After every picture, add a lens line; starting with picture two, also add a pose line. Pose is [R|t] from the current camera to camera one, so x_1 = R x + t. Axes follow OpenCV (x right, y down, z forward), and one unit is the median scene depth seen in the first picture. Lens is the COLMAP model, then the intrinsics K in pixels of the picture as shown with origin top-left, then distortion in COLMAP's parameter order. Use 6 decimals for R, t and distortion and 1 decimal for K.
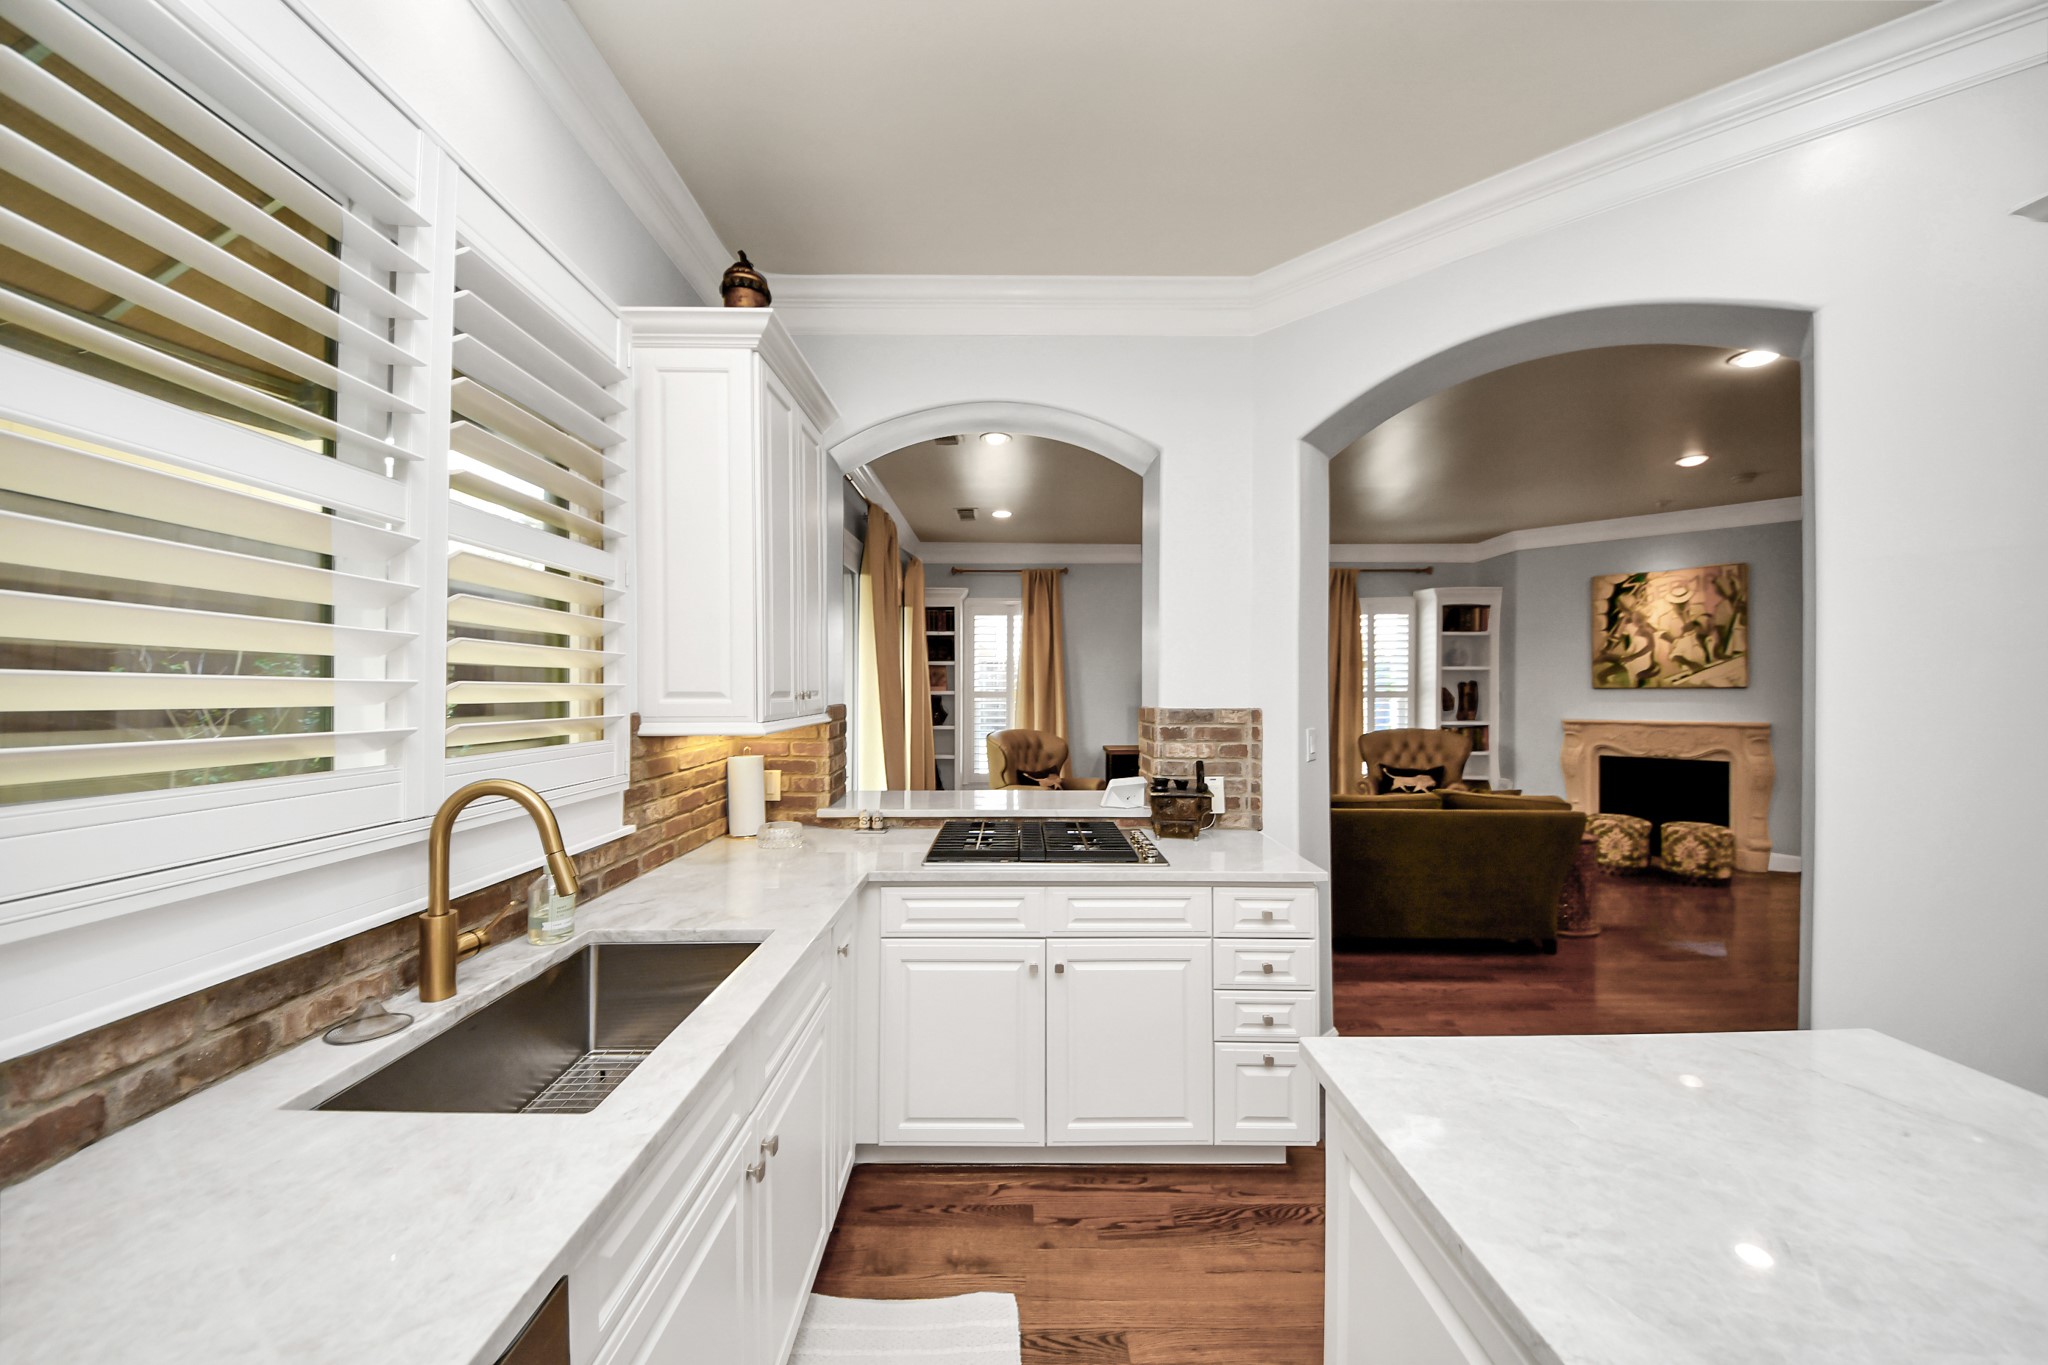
lens RADIAL K [[755.5, 0, 1054.8], [0, 755.5, 688.8], [0, 0, 1]] dist [0.024596, -0.005344]
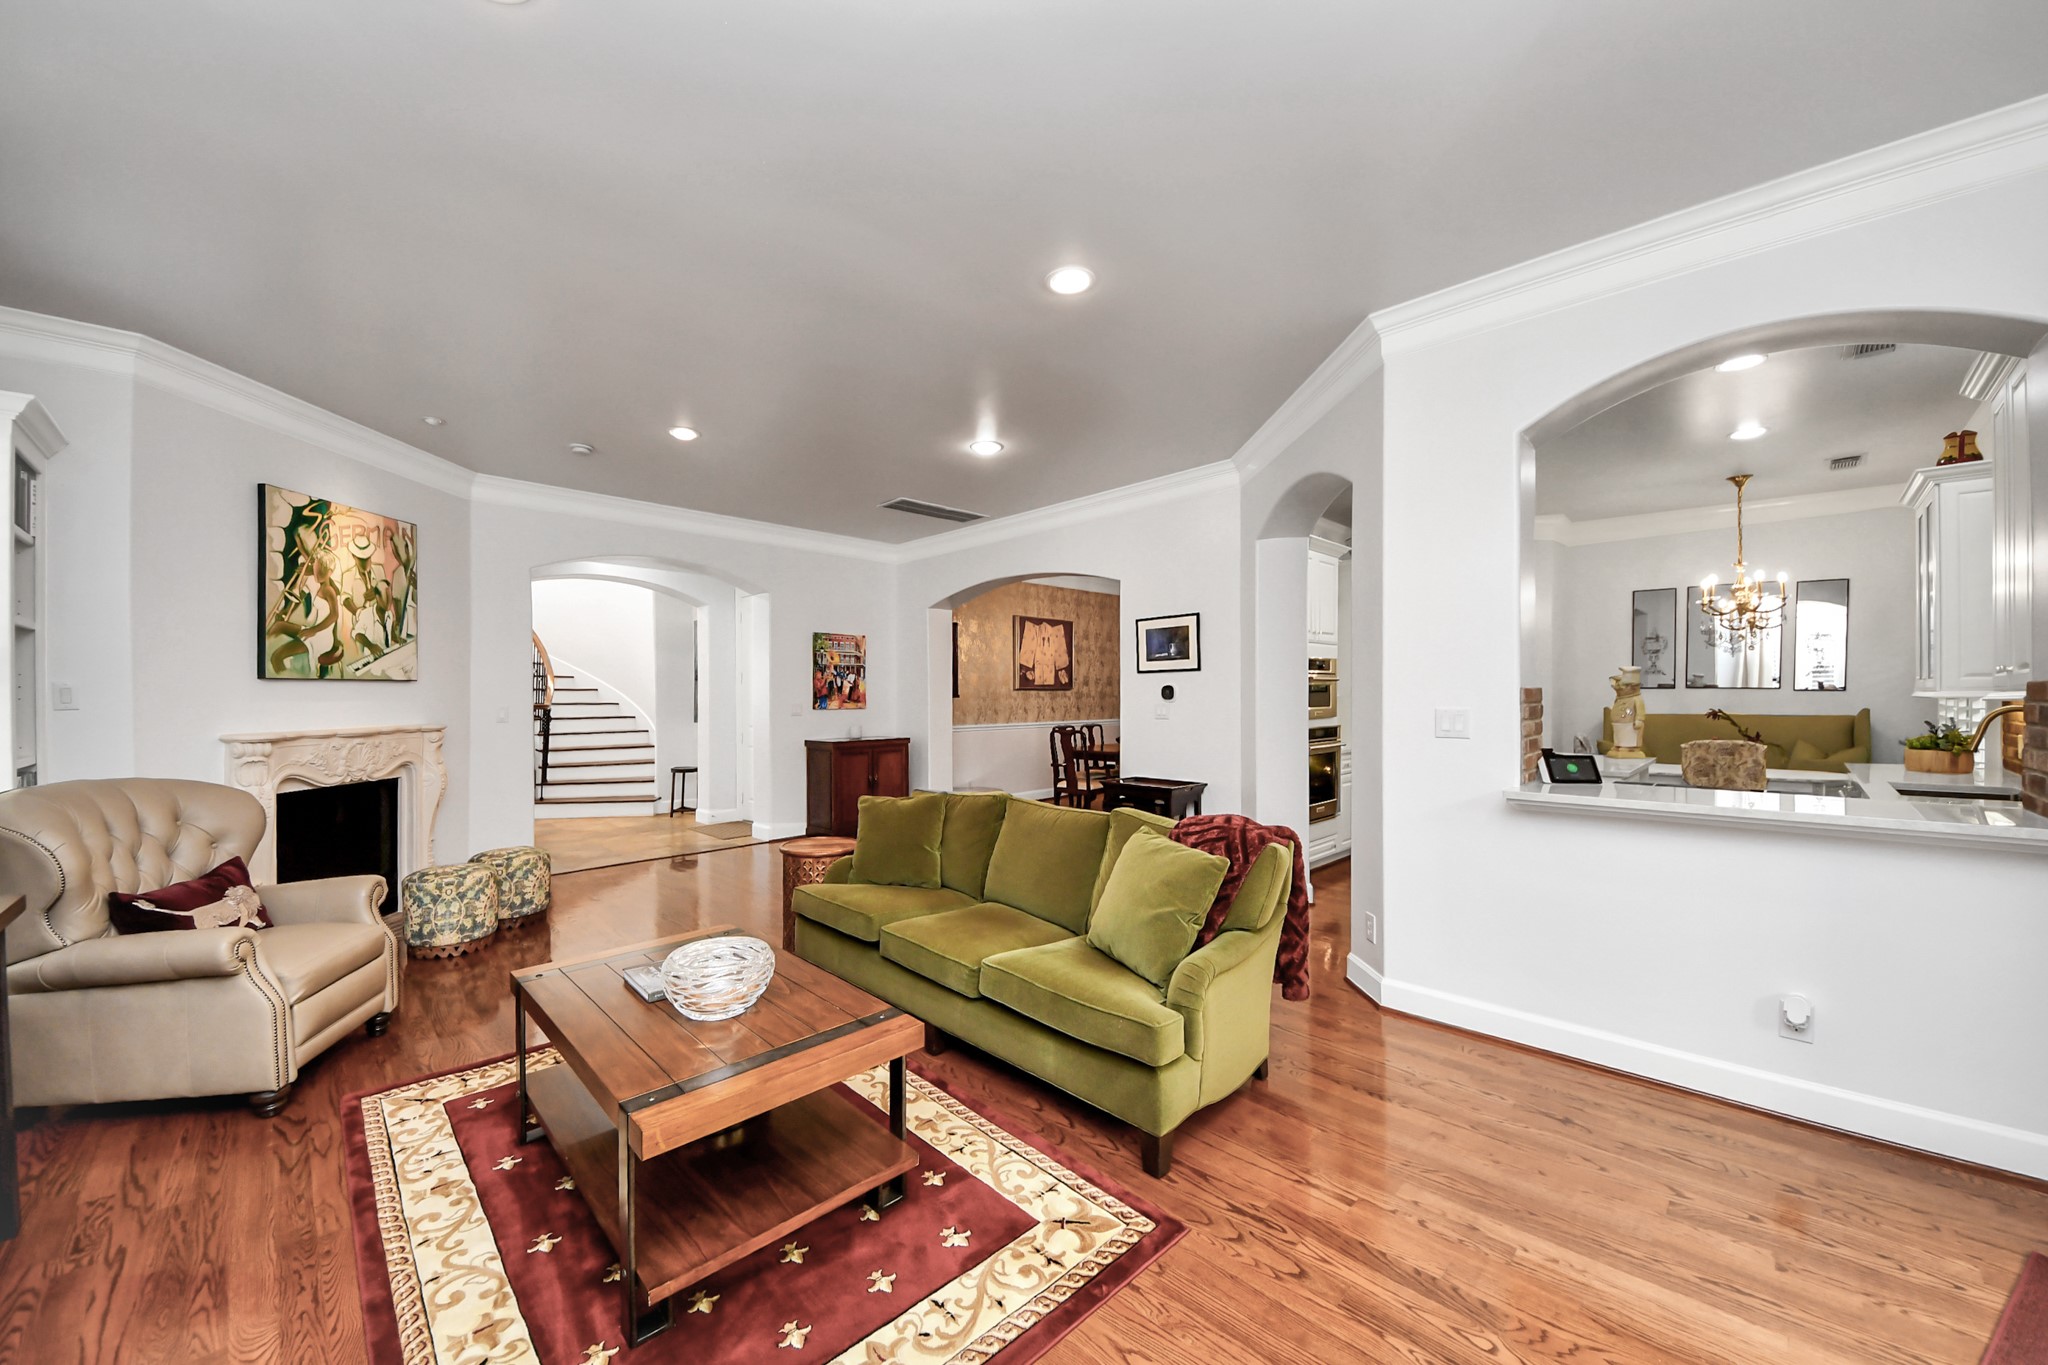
lens RADIAL K [[755.5, 0, 983.7], [0, 755.5, 691.8], [0, 0, 1]] dist [0.024596, -0.005344]
pose [[-0.648572, 0.004675, 0.761139, -0.085389], [0.003144, 0.999989, -0.003462, 0.014100], [-0.761147, 0.000148, -0.648580, 1.060086]]
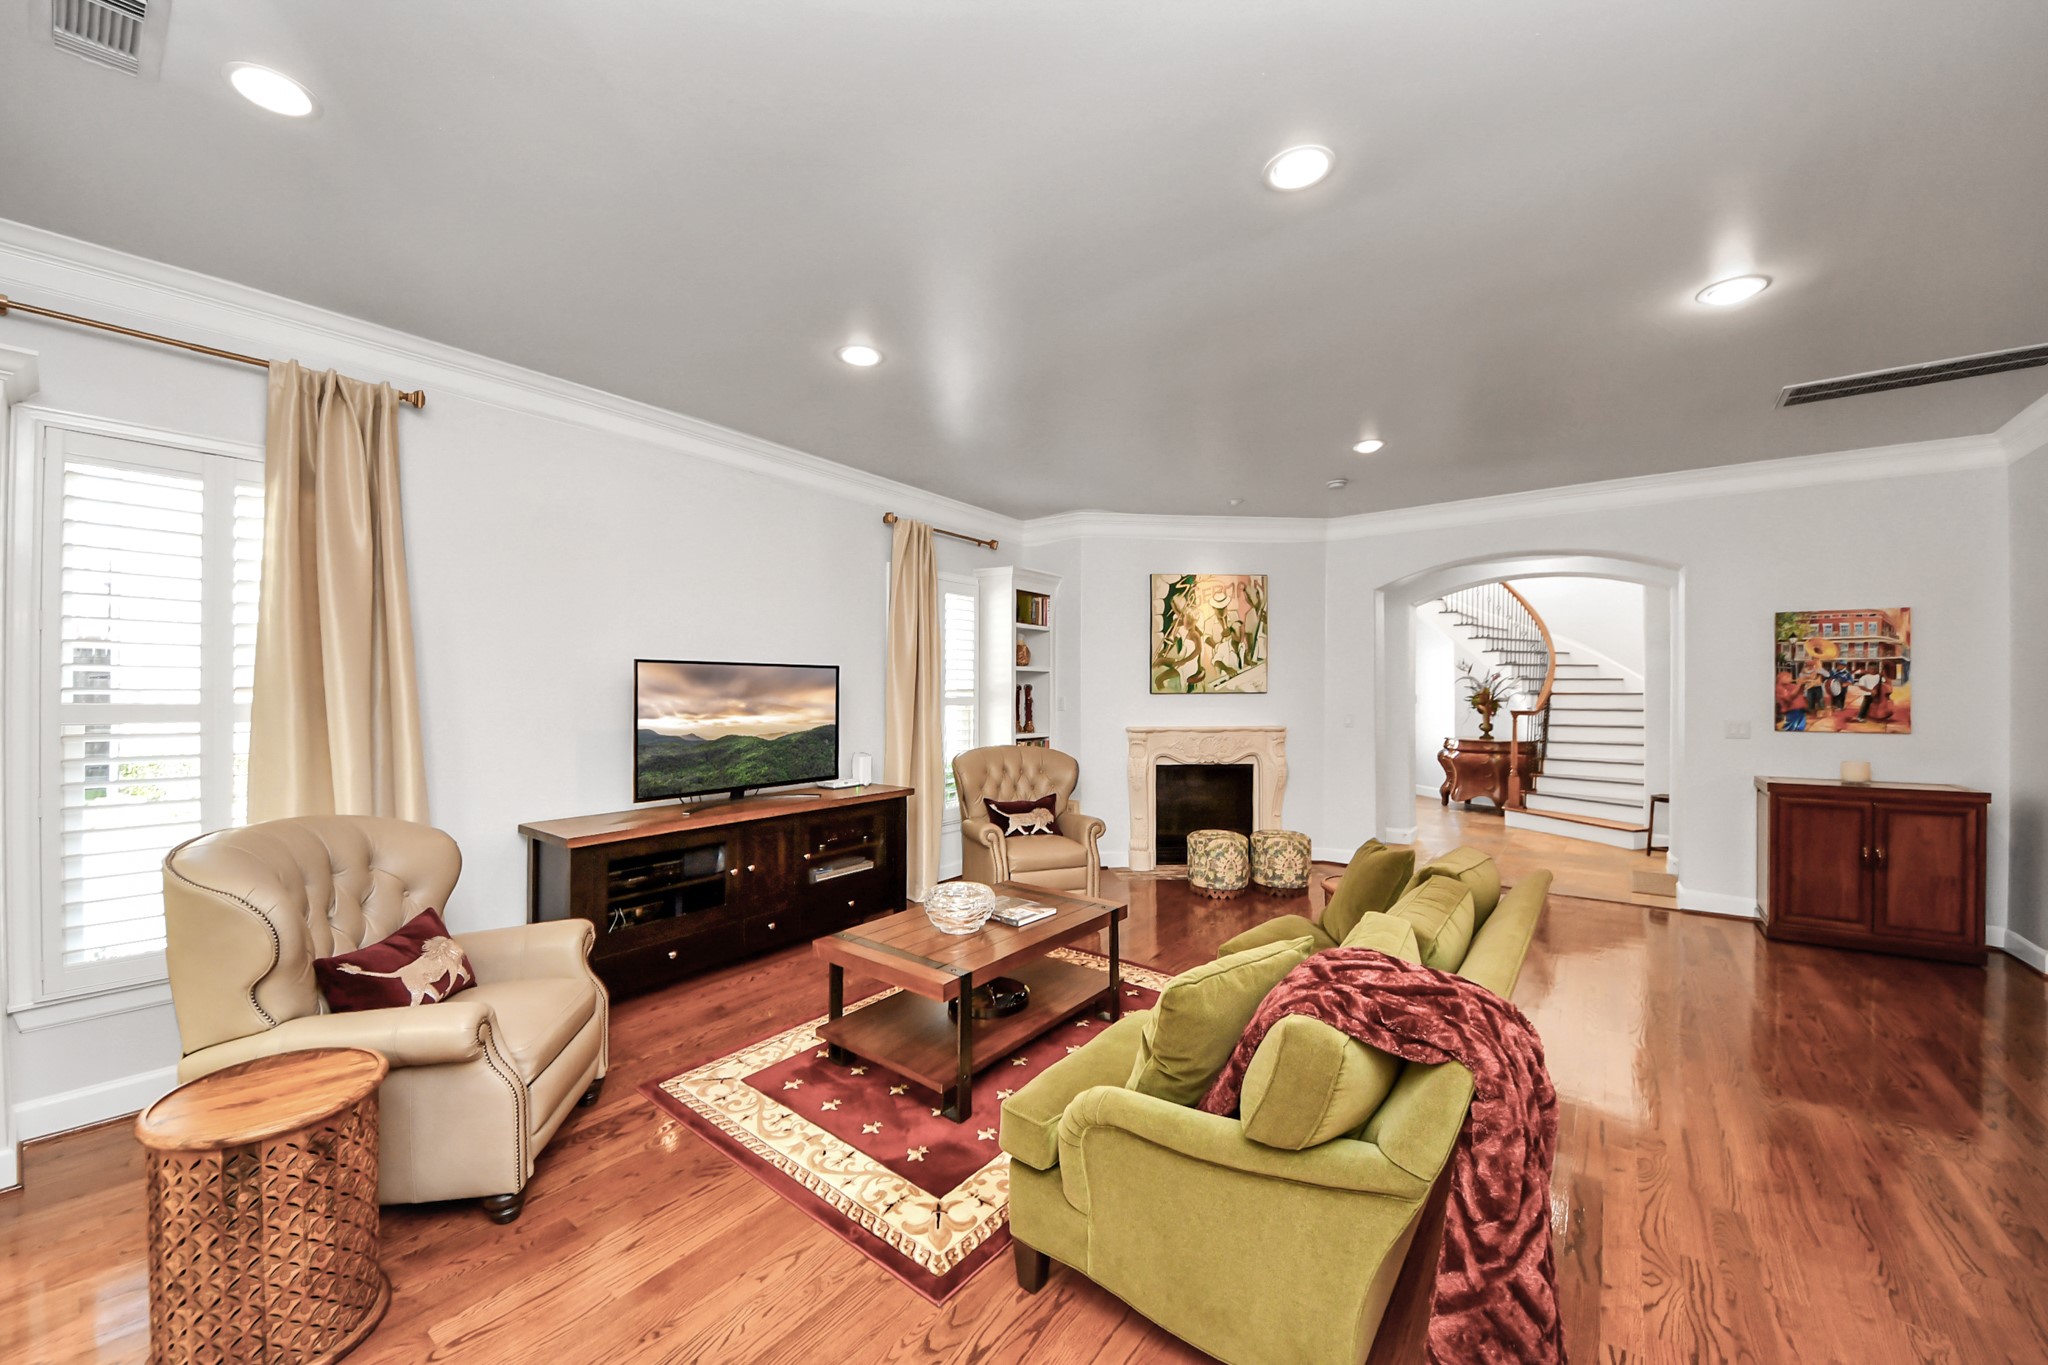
lens RADIAL K [[755.5, 0, 1028.9], [0, 755.5, 680.8], [0, 0, 1]] dist [0.024596, -0.005344]
pose [[0.639915, 0.012598, 0.768342, -0.106966], [-0.000086, 0.999867, -0.016323, -0.001184], [-0.768446, 0.010379, 0.639831, 0.580230]]
